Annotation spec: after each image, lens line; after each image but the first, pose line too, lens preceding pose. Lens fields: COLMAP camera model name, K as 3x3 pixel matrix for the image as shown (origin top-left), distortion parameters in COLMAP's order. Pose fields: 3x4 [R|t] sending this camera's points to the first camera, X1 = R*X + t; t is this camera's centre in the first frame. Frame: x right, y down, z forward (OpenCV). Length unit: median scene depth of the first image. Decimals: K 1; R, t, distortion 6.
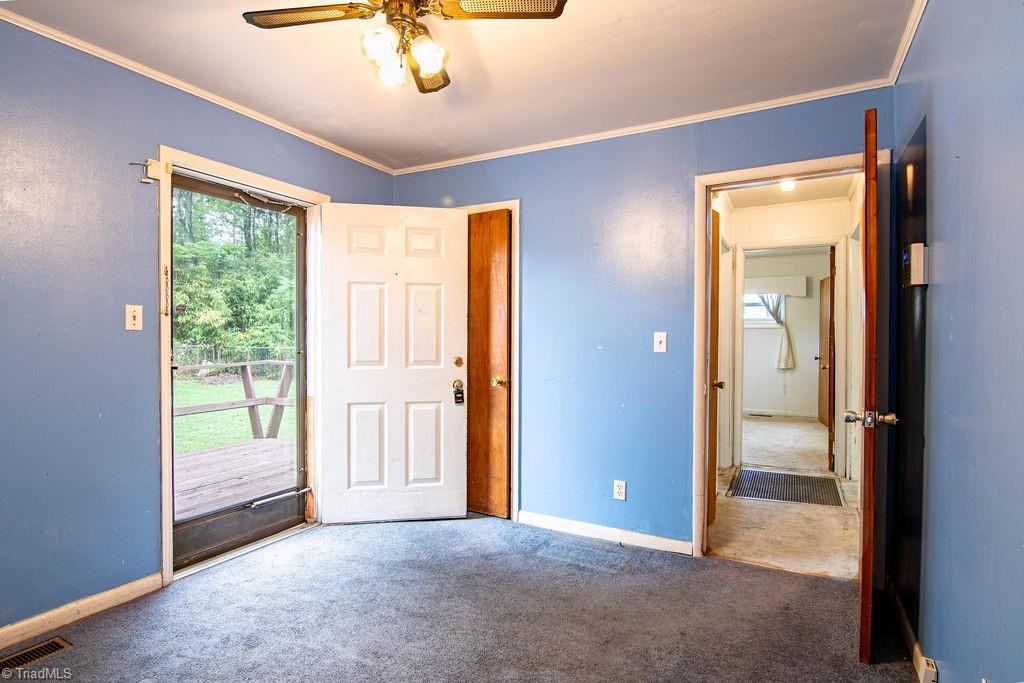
lens RADIAL K [[532.4, 0, 507.0], [0, 532.4, 343.0], [0, 0, 1]] dist [-0.003919, -0.001154]
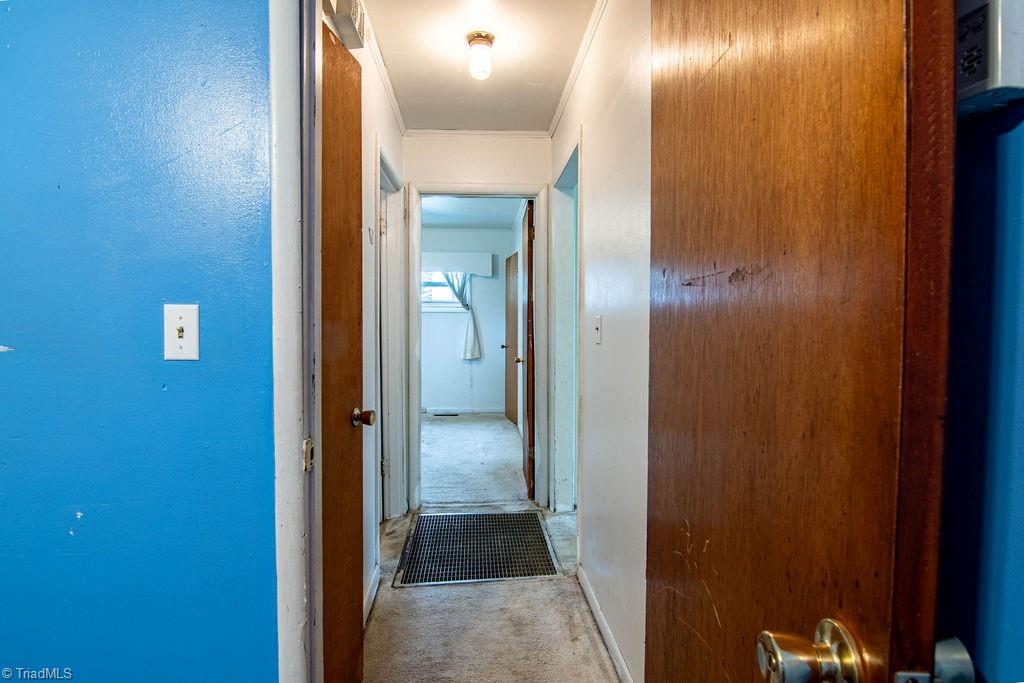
lens RADIAL K [[532.4, 0, 514.2], [0, 532.4, 341.6], [0, 0, 1]] dist [-0.003919, -0.001154]
pose [[0.841678, -0.018660, 0.539658, 0.181407], [0.007052, 0.999697, 0.023567, -0.000899], [-0.539934, -0.016030, 0.841555, 0.370731]]
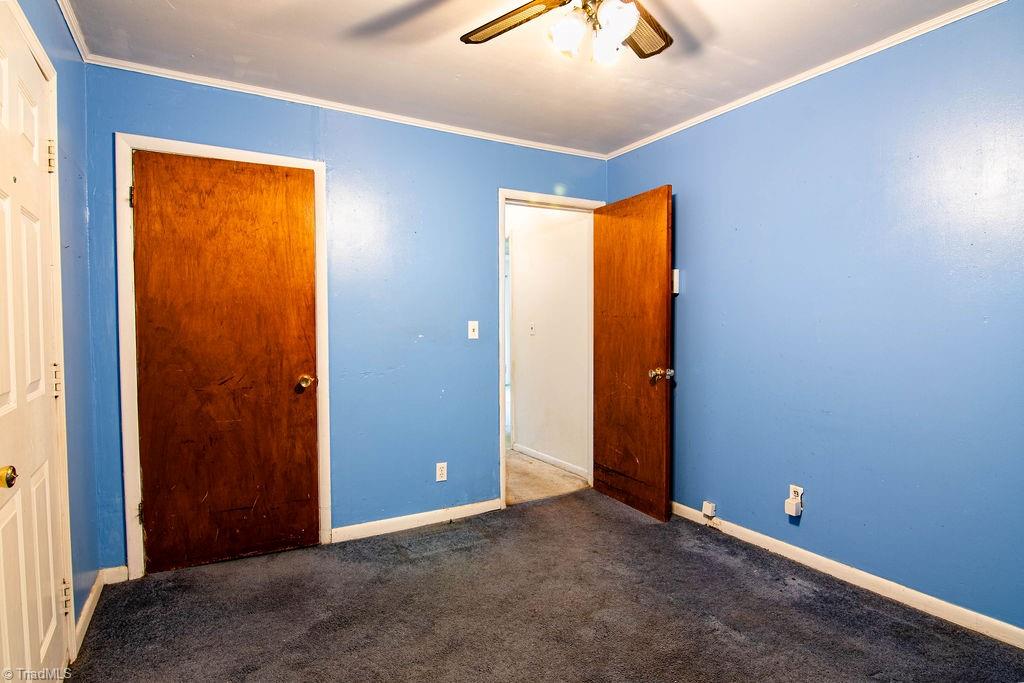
lens RADIAL K [[532.4, 0, 519.4], [0, 532.4, 341.3], [0, 0, 1]] dist [-0.003919, -0.001154]
pose [[0.520467, -0.035548, 0.853141, -0.392648], [0.014178, 0.999355, 0.032991, -0.008314], [-0.853764, -0.005075, 0.520636, 0.216396]]
